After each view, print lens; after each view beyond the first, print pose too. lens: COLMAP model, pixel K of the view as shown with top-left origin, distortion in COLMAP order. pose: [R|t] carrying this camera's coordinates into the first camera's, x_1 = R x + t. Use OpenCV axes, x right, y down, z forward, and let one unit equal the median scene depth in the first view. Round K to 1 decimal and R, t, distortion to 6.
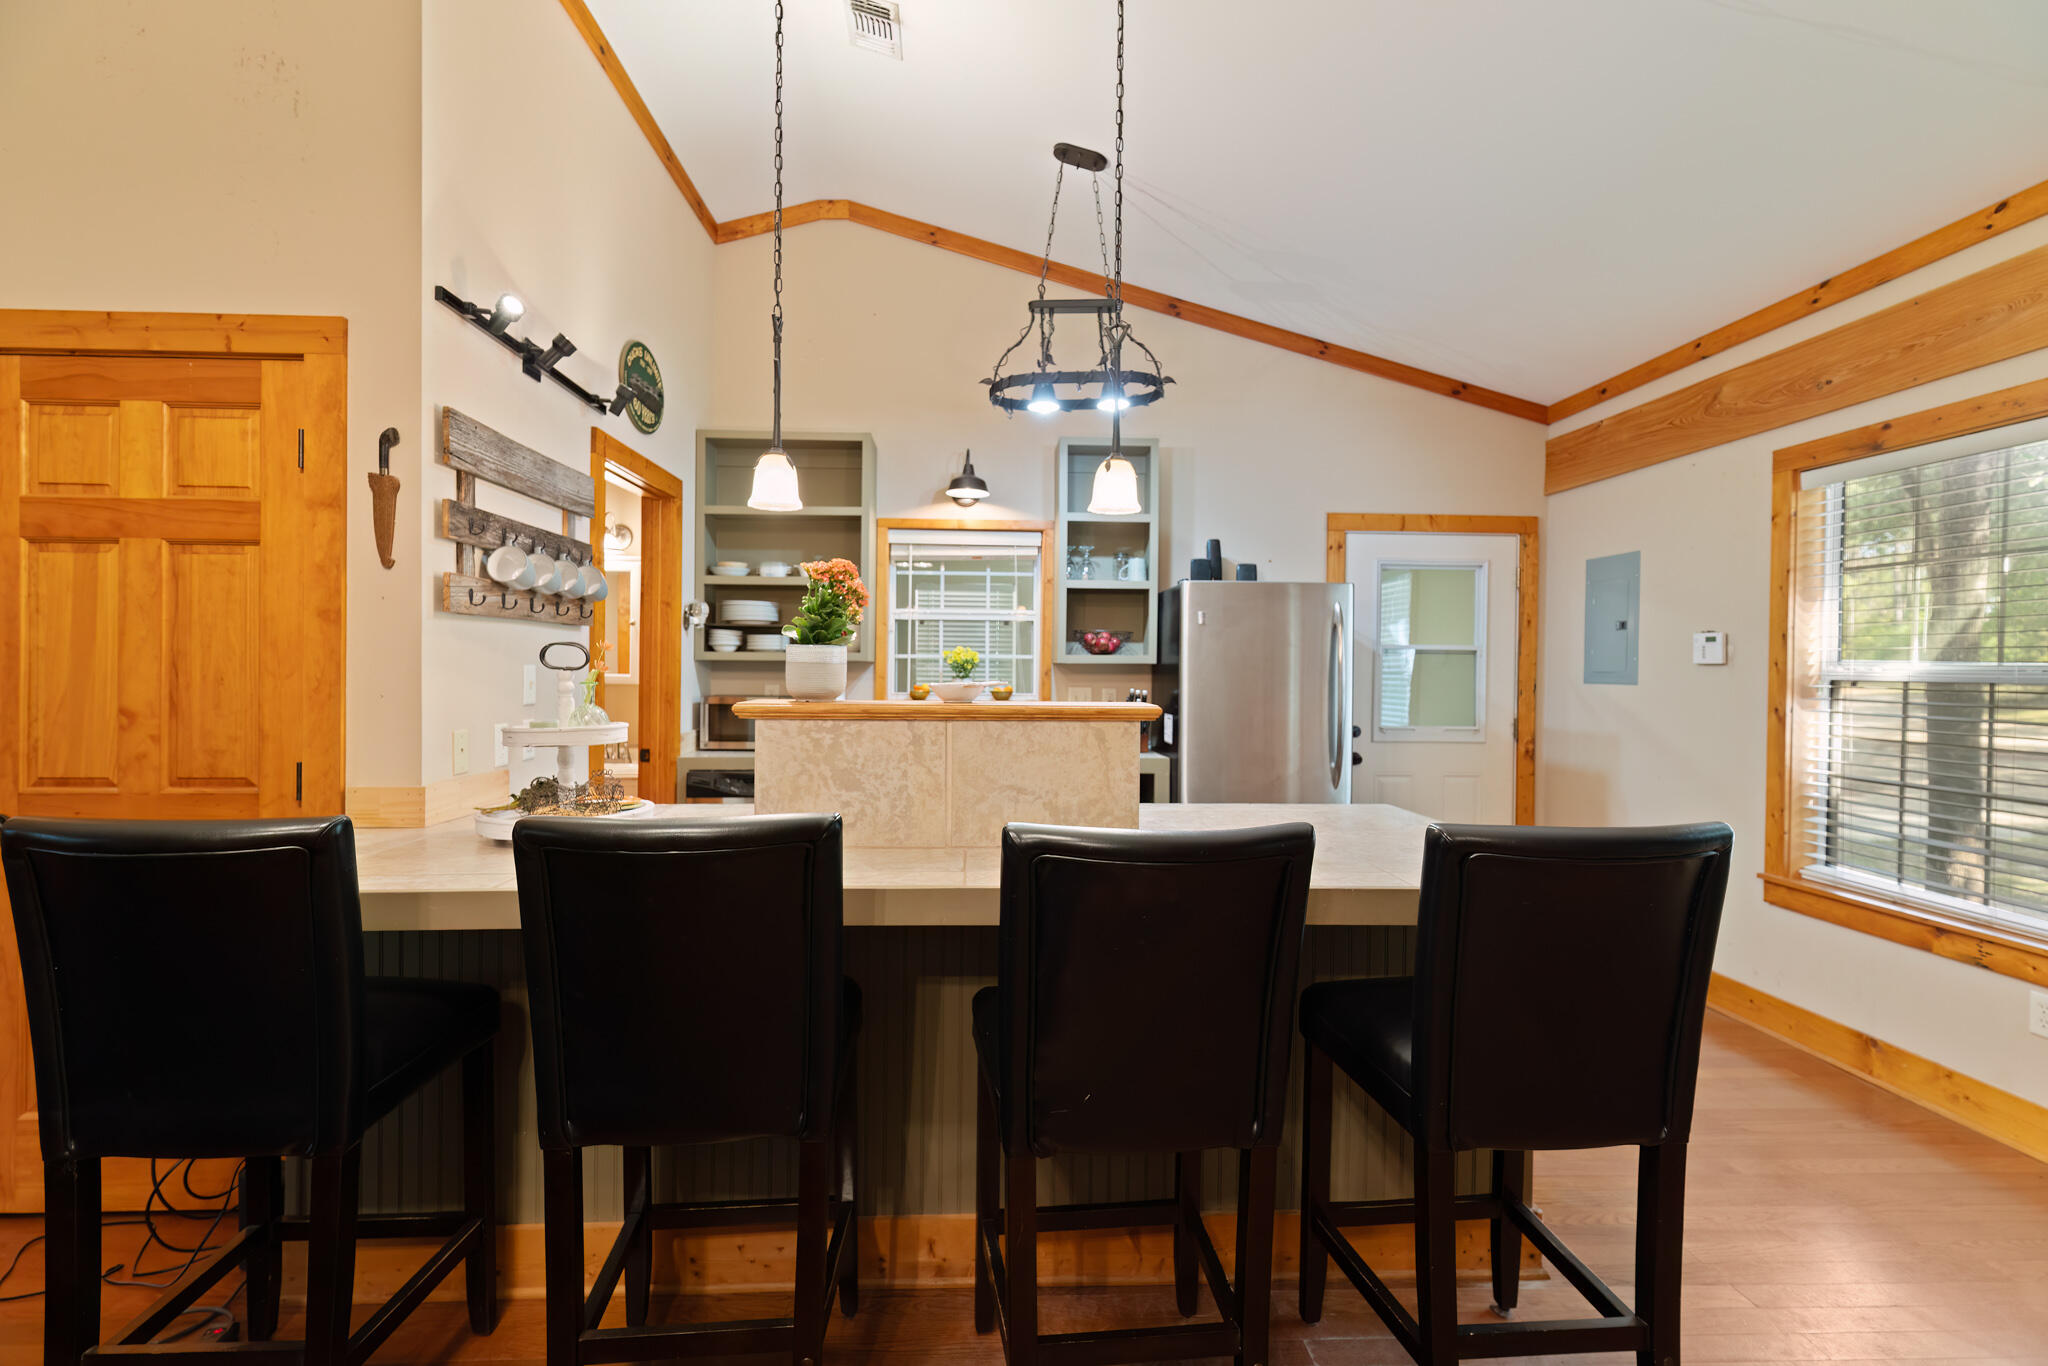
lens RADIAL K [[964.4, 0, 1024.0], [0, 964.4, 683.0], [0, 0, 1]] dist [0.000939, 0.000091]
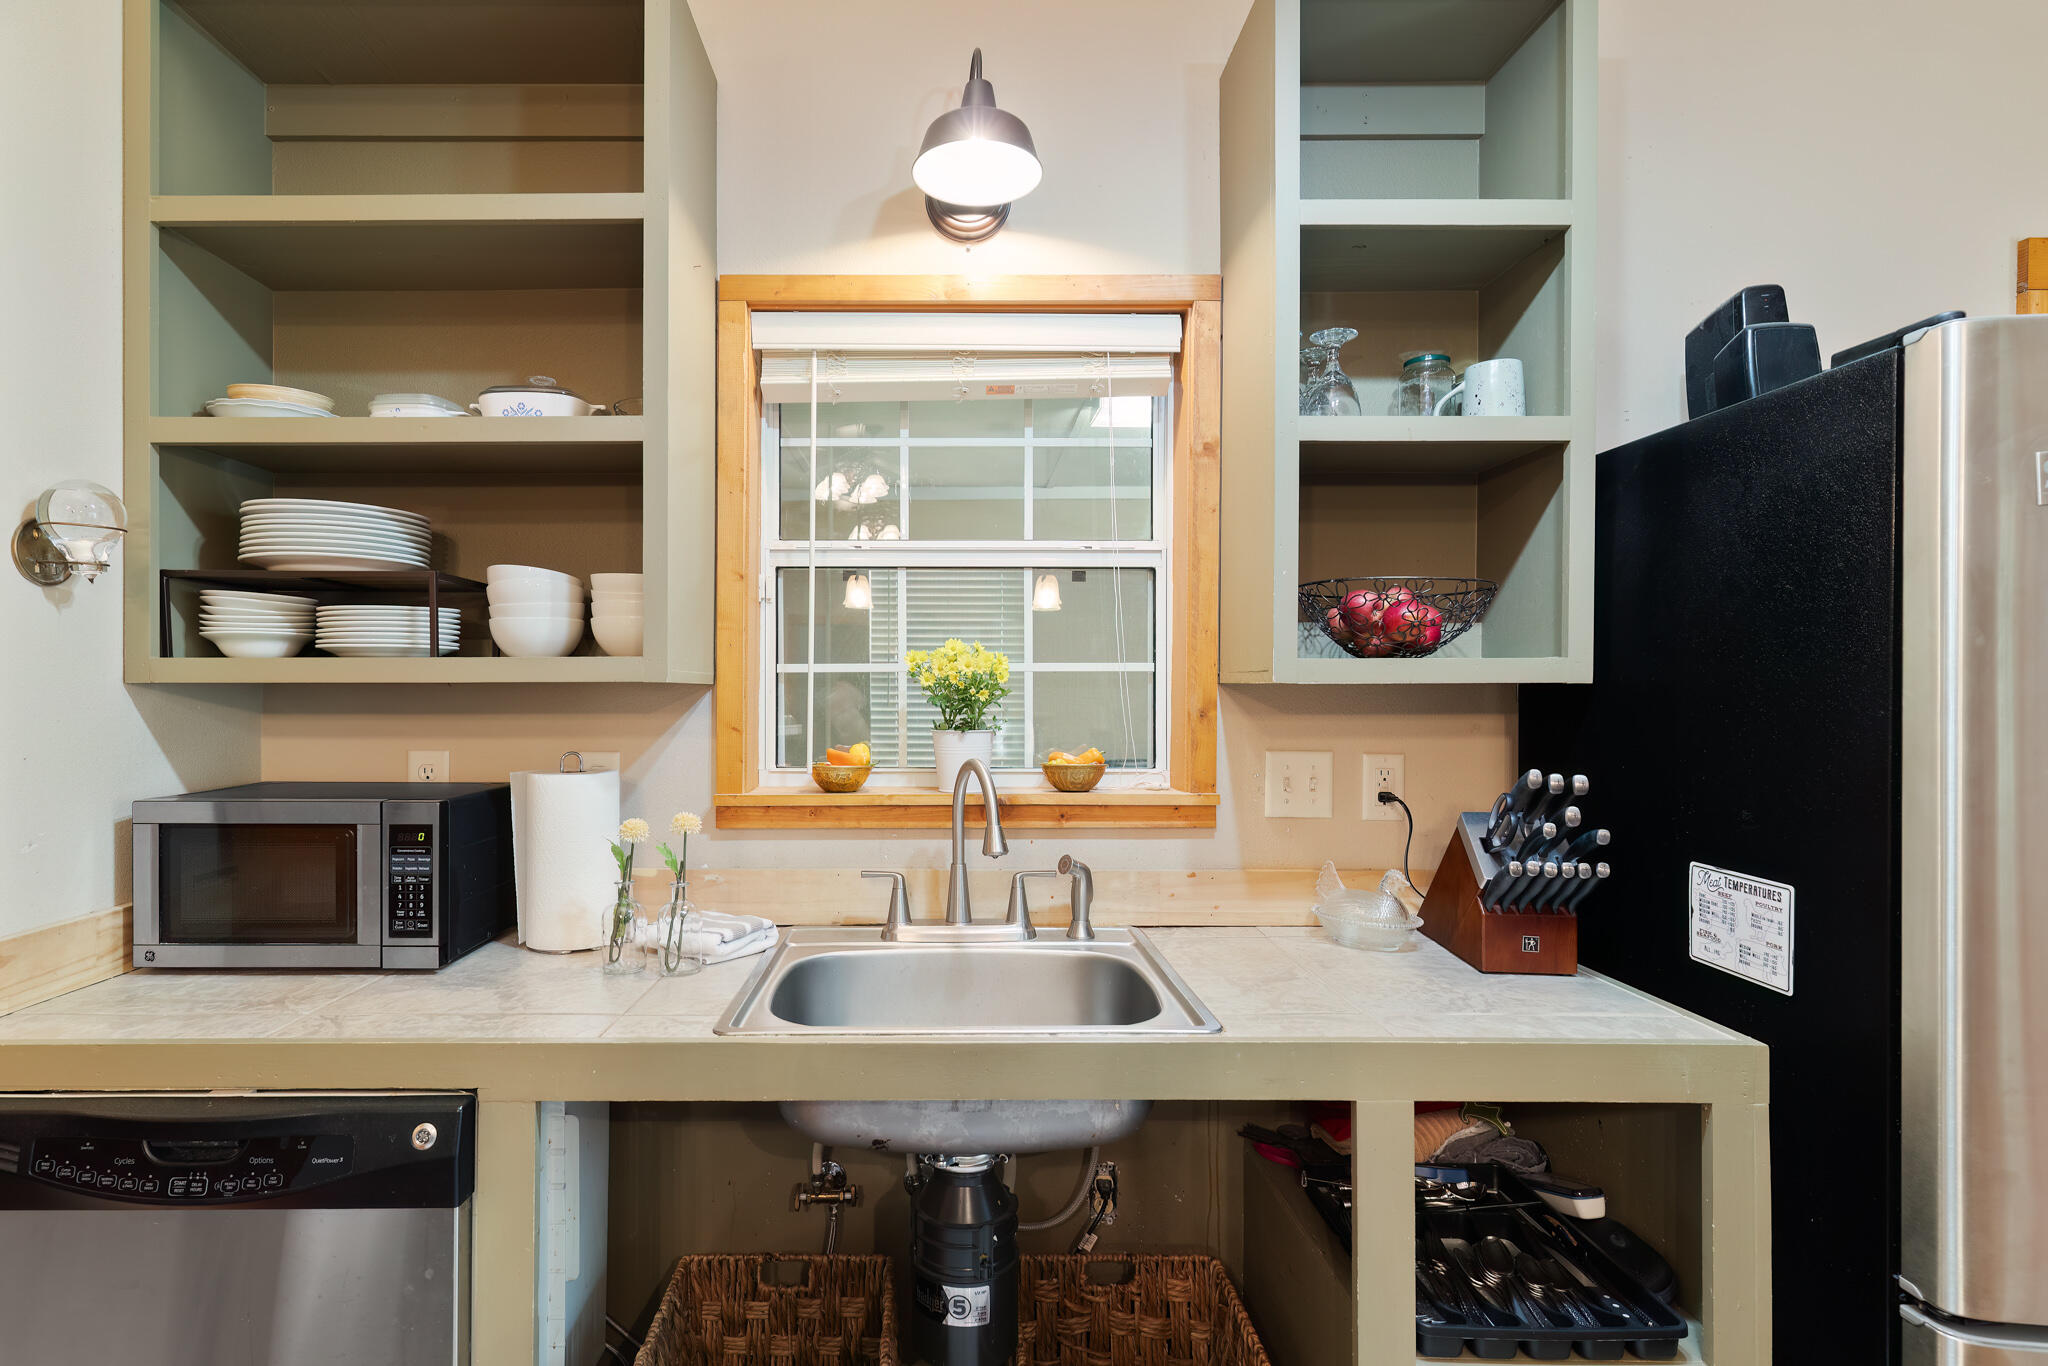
lens RADIAL K [[1005.0, 0, 942.9], [0, 1005.0, 692.7], [0, 0, 1]] dist [0.001829, 0.000358]
pose [[0.998534, -0.006976, -0.053680, -0.053629], [0.006450, 0.999930, -0.009959, -0.015295], [0.053746, 0.009599, 0.998509, 0.667695]]
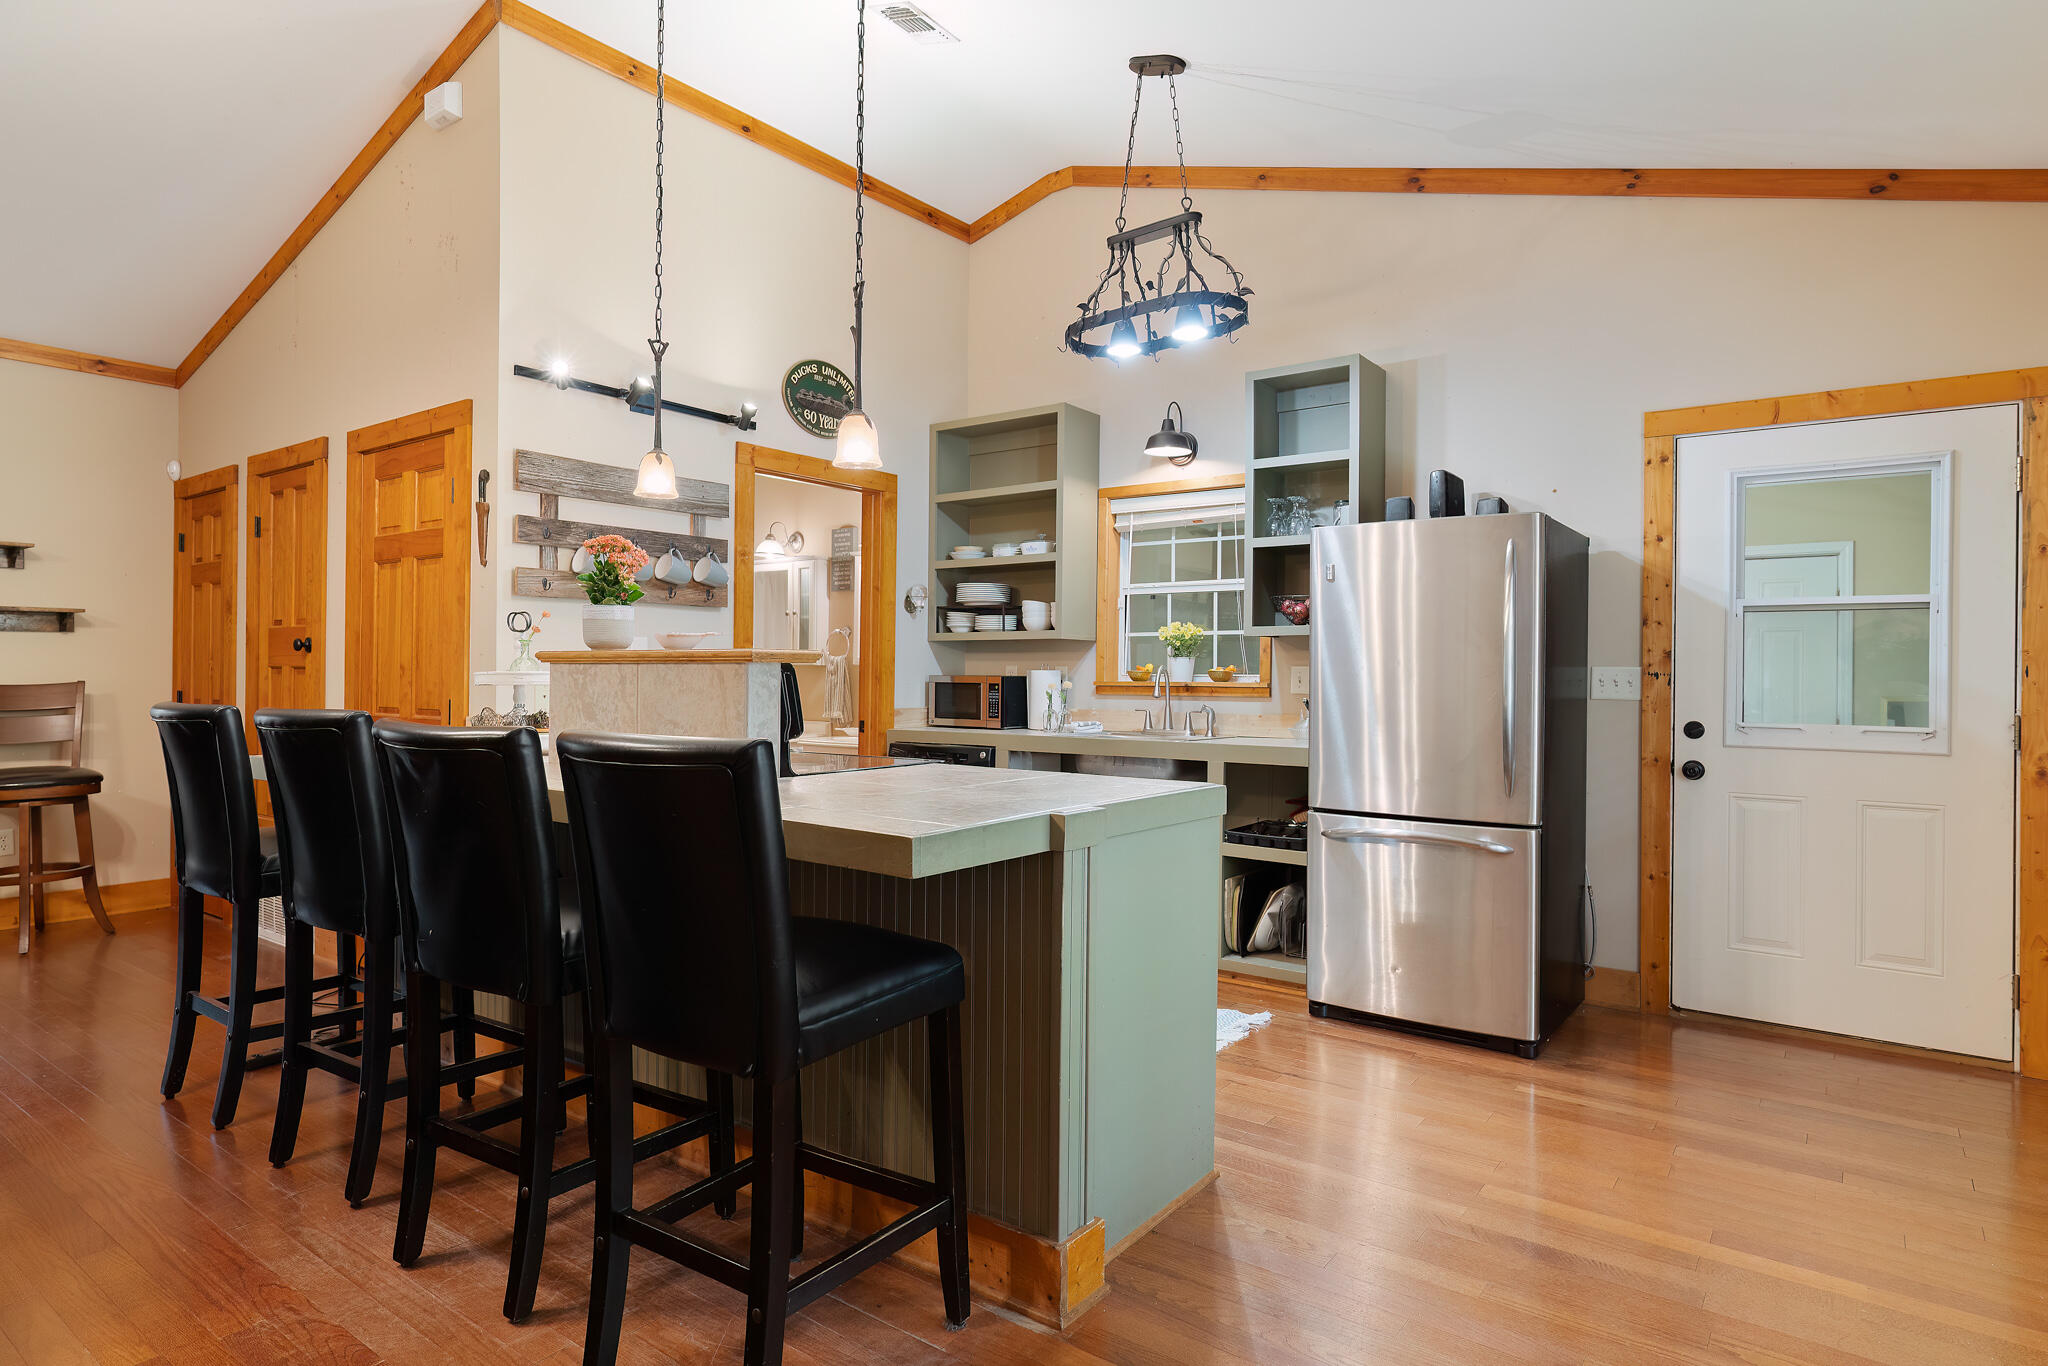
lens RADIAL K [[1128.3, 0, 1024.0], [0, 1128.3, 683.0], [0, 0, 1]] dist [-0.004178, 0.000191]
pose [[0.774743, 0.002684, -0.632270, 0.515911], [-0.009782, 0.999922, -0.007742, 0.030409], [0.632200, 0.012183, 0.774709, 0.100043]]
